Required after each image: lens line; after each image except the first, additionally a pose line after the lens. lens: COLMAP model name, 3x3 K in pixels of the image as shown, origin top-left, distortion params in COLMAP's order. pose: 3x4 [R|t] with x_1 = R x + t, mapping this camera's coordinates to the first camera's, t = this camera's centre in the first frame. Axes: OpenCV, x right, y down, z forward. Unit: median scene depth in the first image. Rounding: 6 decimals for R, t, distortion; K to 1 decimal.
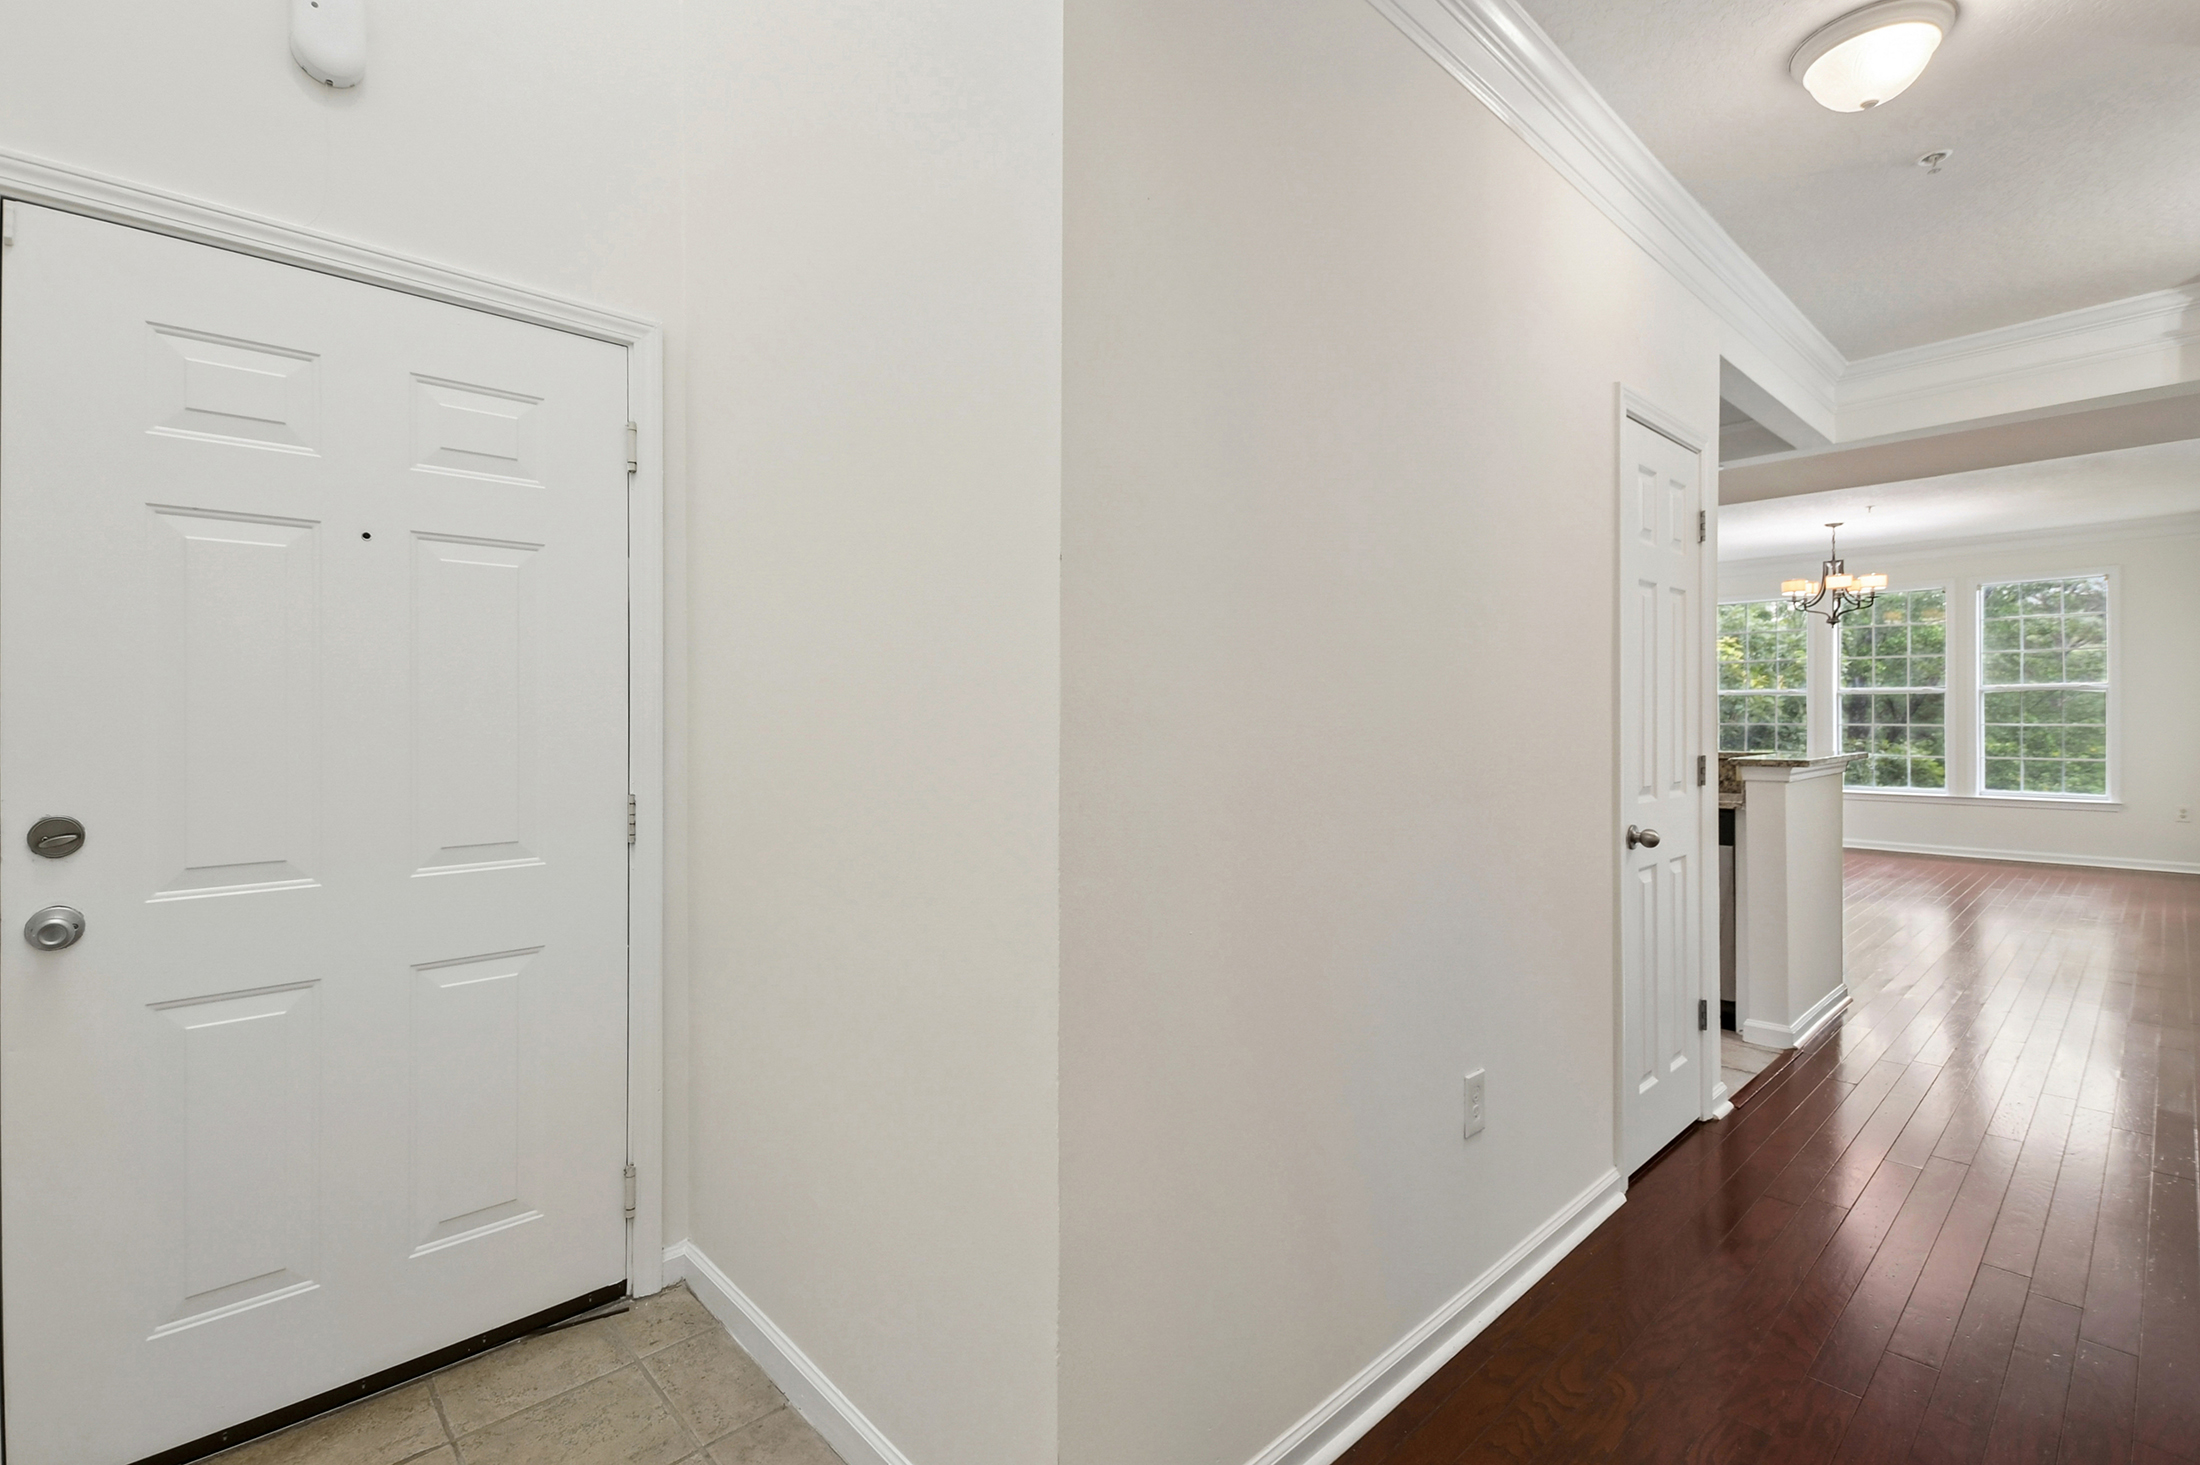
lens RADIAL K [[968.2, 0, 1064.4], [0, 968.2, 718.5], [0, 0, 1]] dist [0.009972, -0.003795]
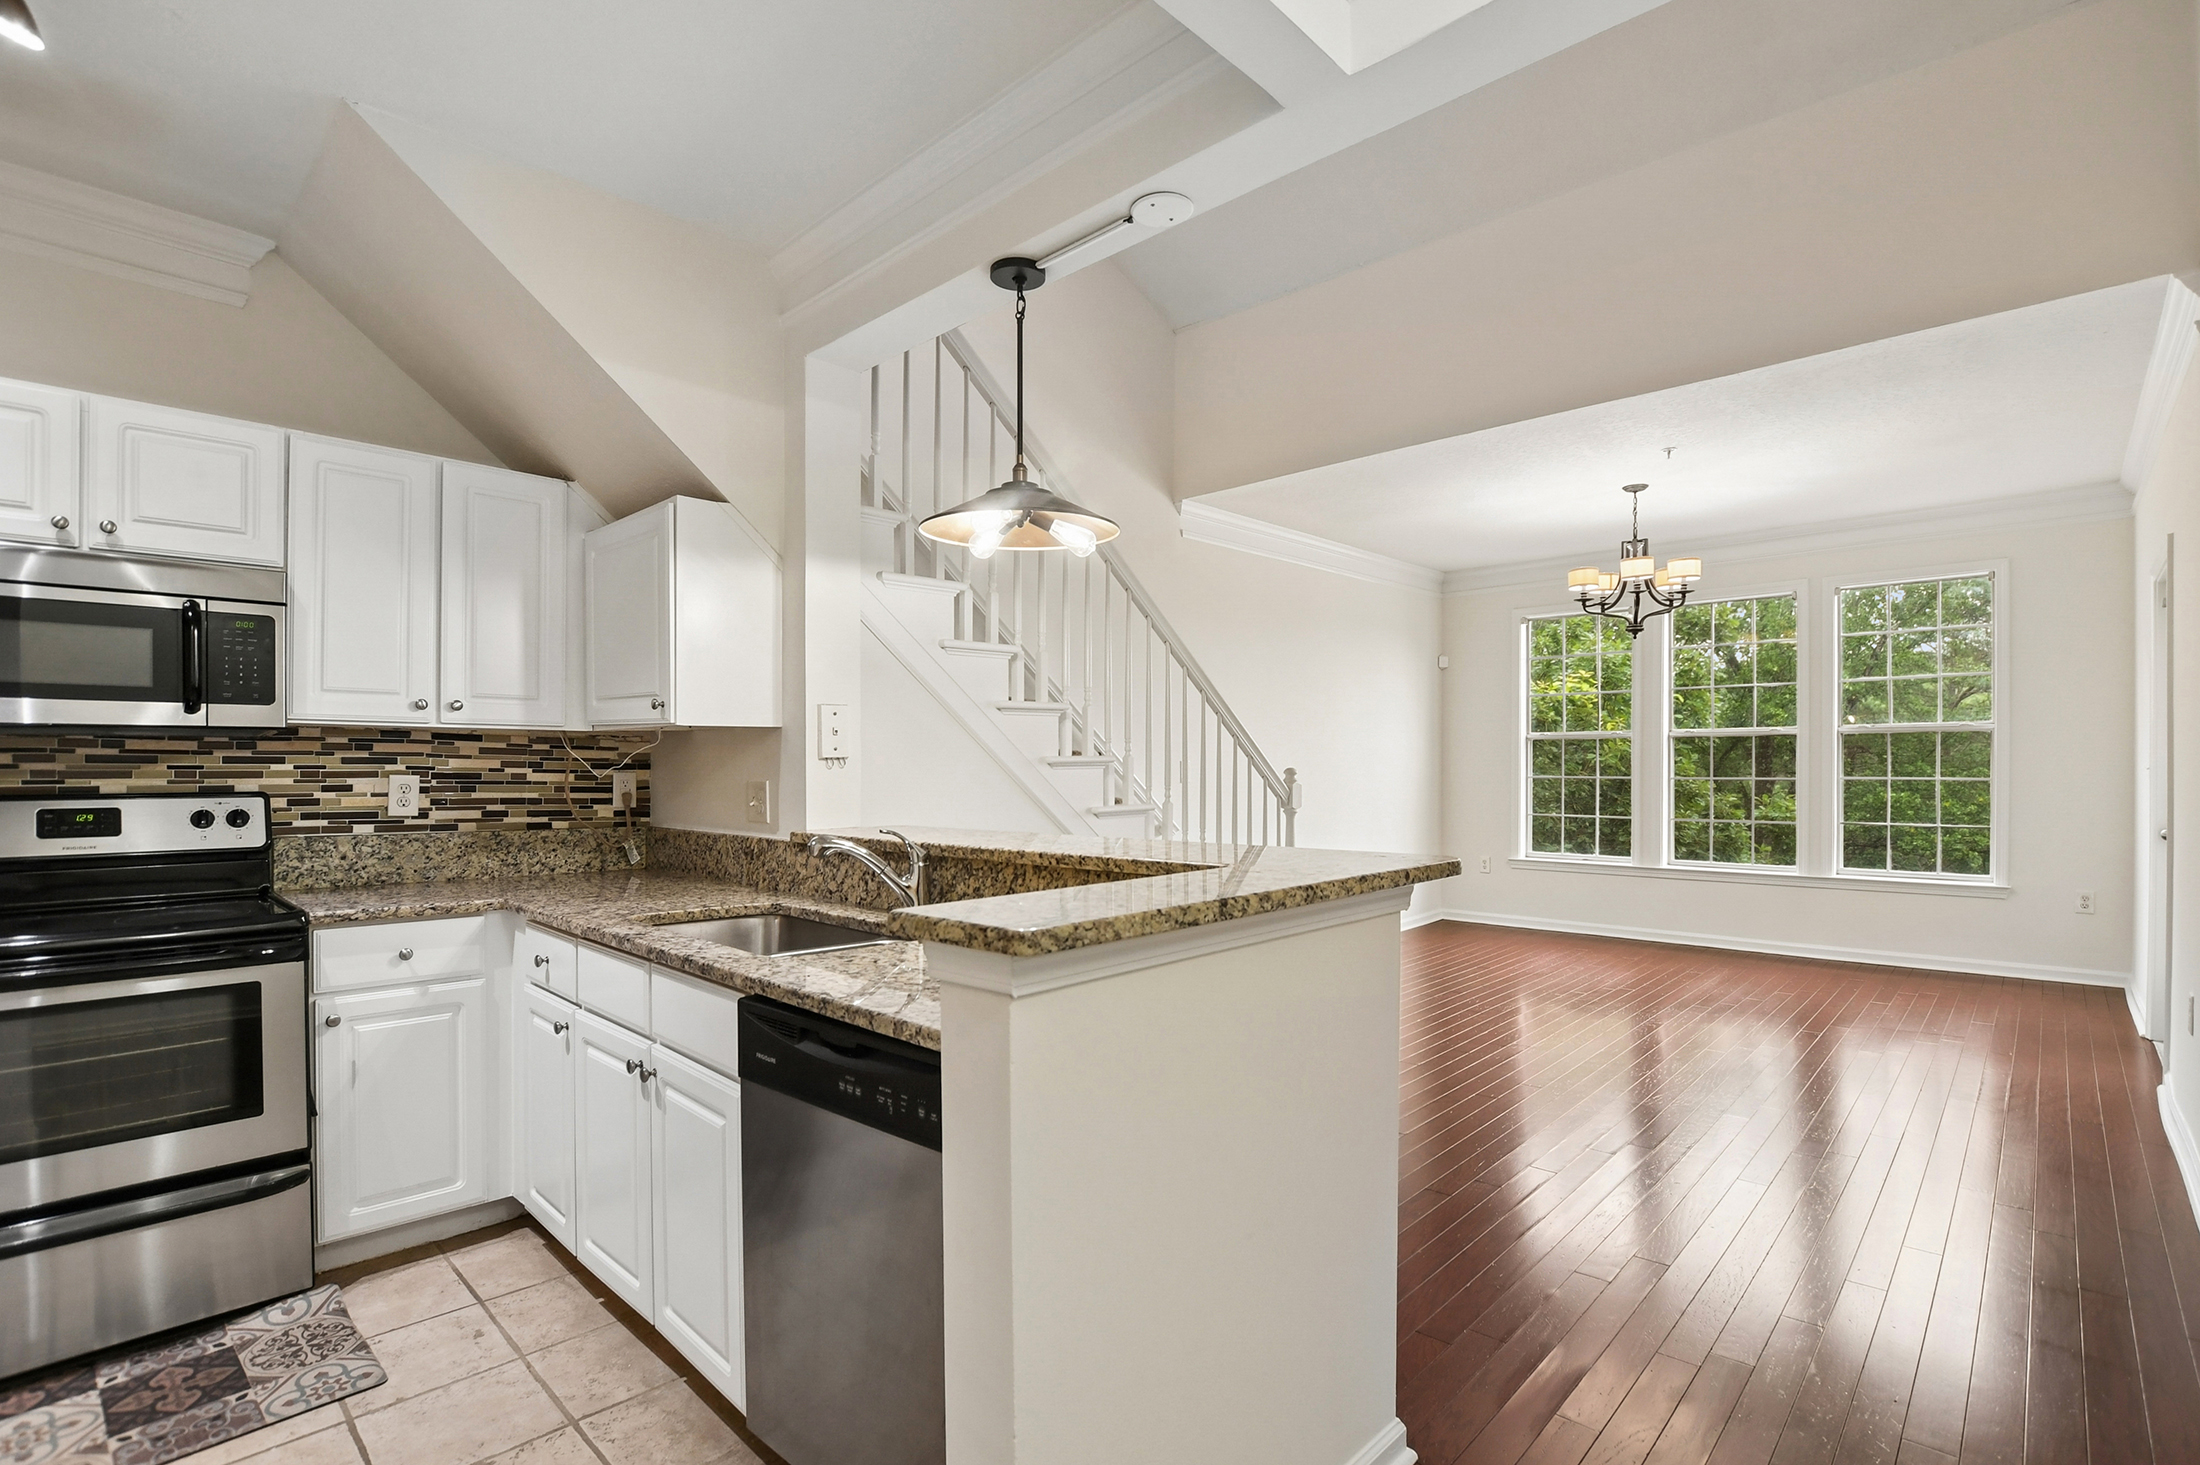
lens RADIAL K [[1004.1, 0, 1073.1], [0, 1004.1, 759.6], [0, 0, 1]] dist [-0.005189, -0.000760]
pose [[0.995228, -0.002703, 0.097536, 0.301058], [0.002798, 0.999996, -0.000840, -0.009497], [-0.097533, 0.001109, 0.995232, 0.311221]]
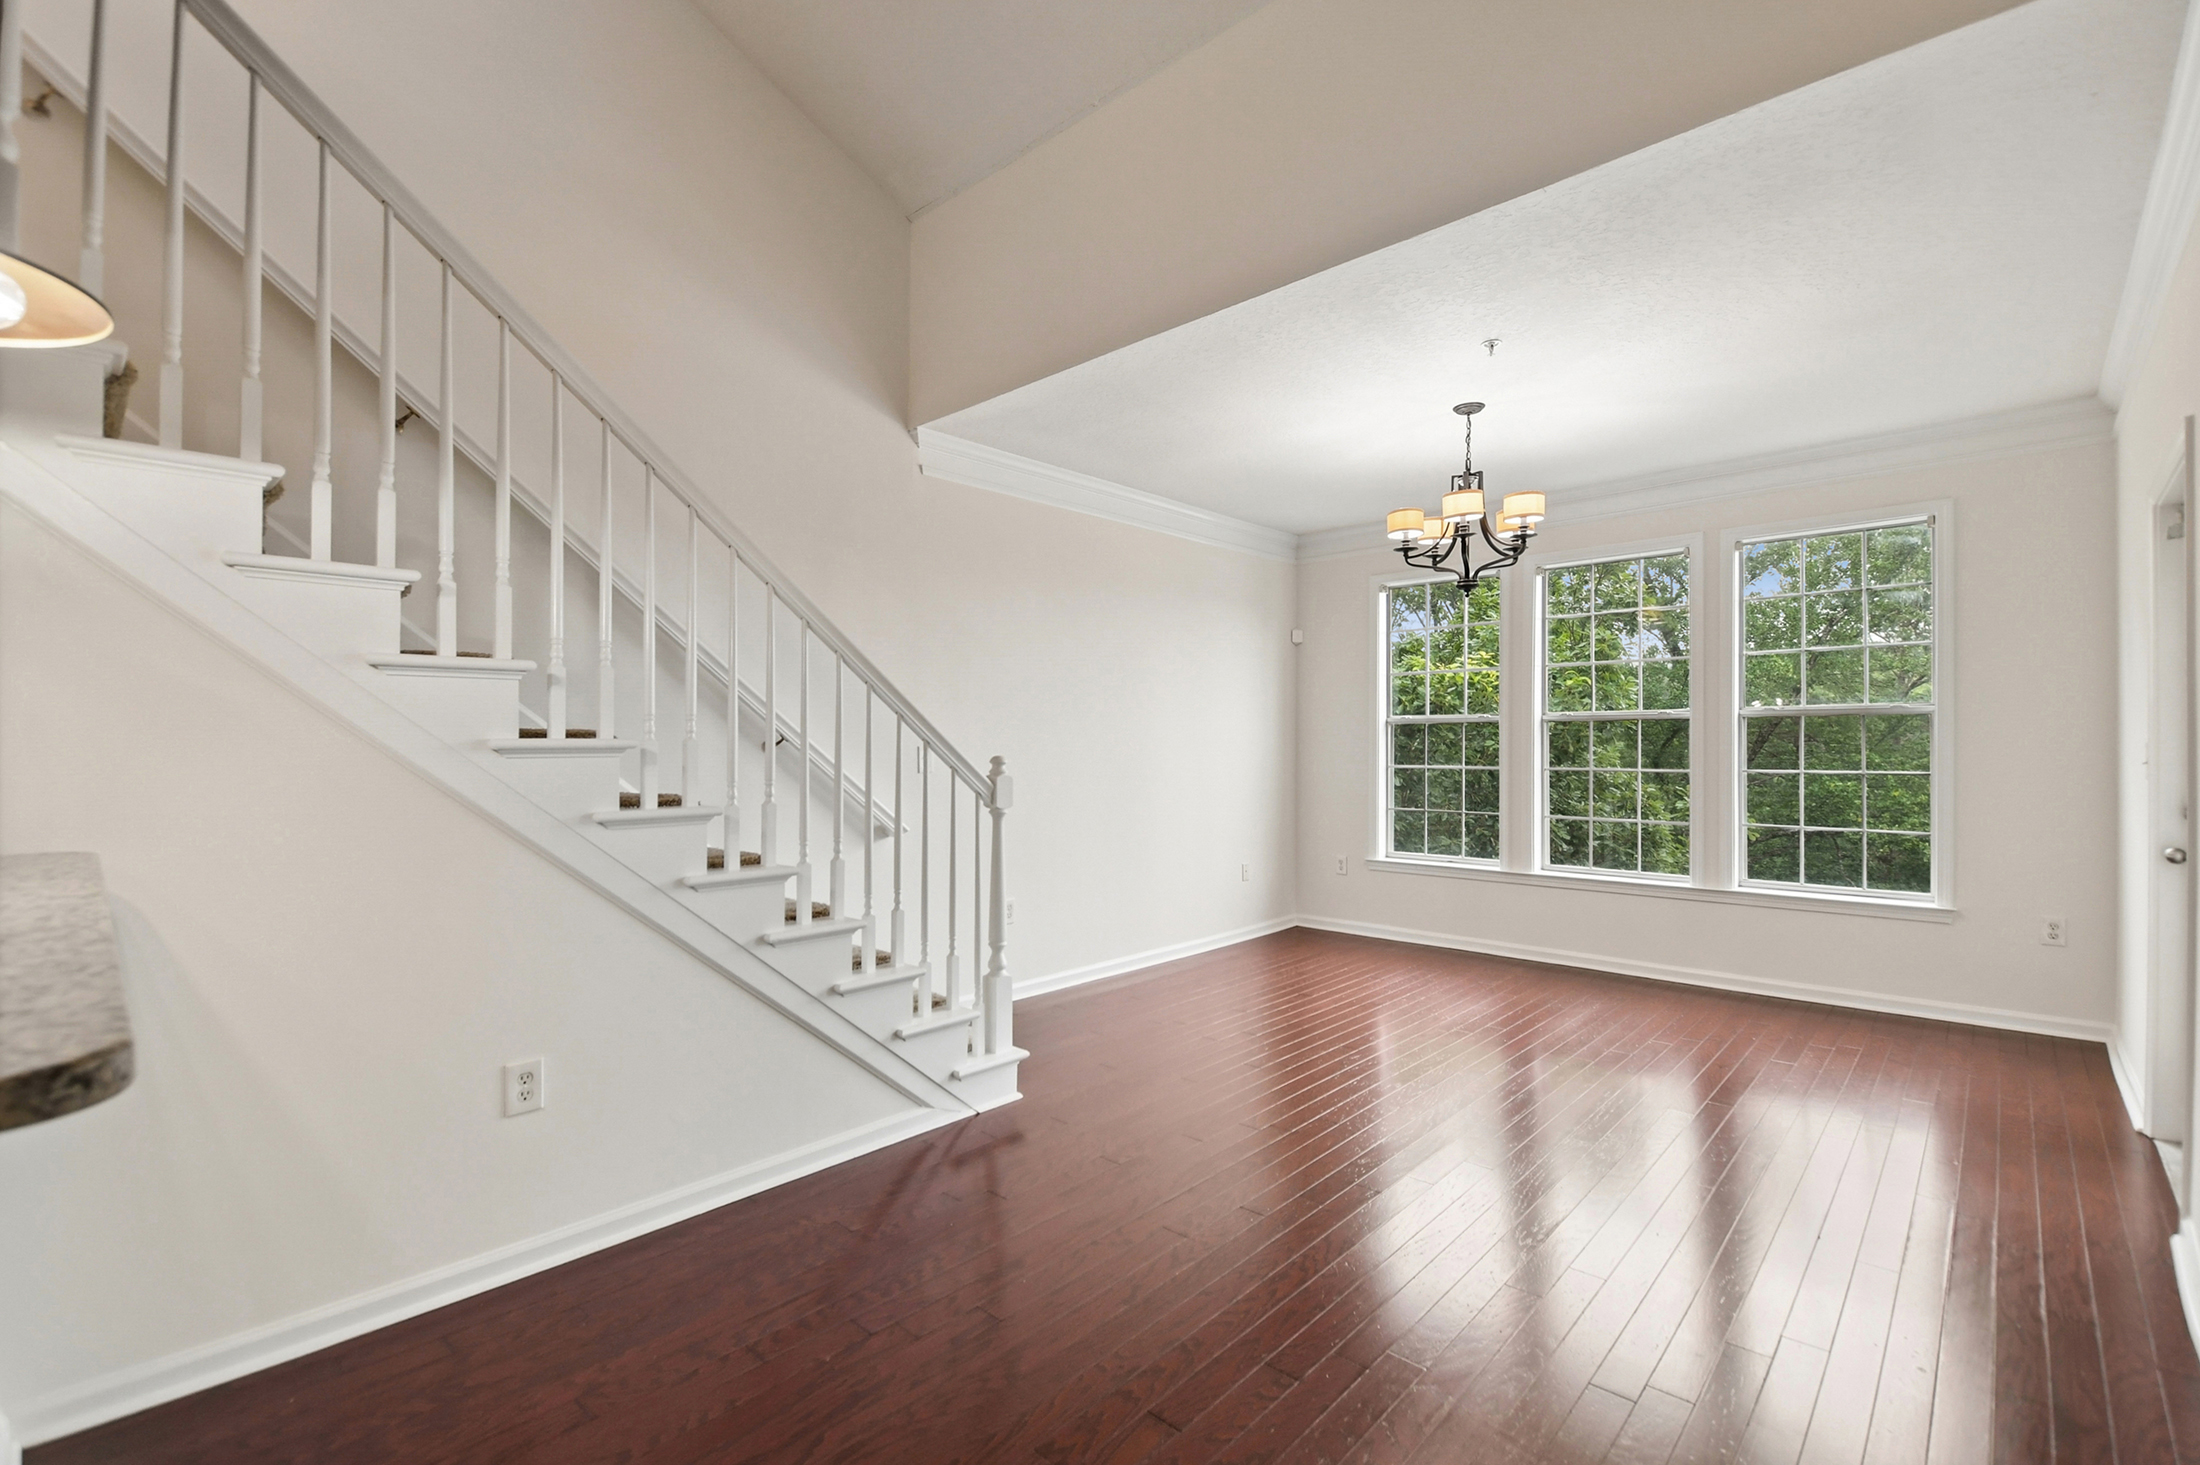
lens RADIAL K [[957.2, 0, 1020.7], [0, 957.2, 730.7], [0, 0, 1]] dist [0.011123, -0.005076]
pose [[0.997114, 0.005045, 0.075747, 0.453354], [-0.004014, 0.999897, -0.013766, -0.009563], [-0.075809, 0.013422, 0.997032, 0.439493]]
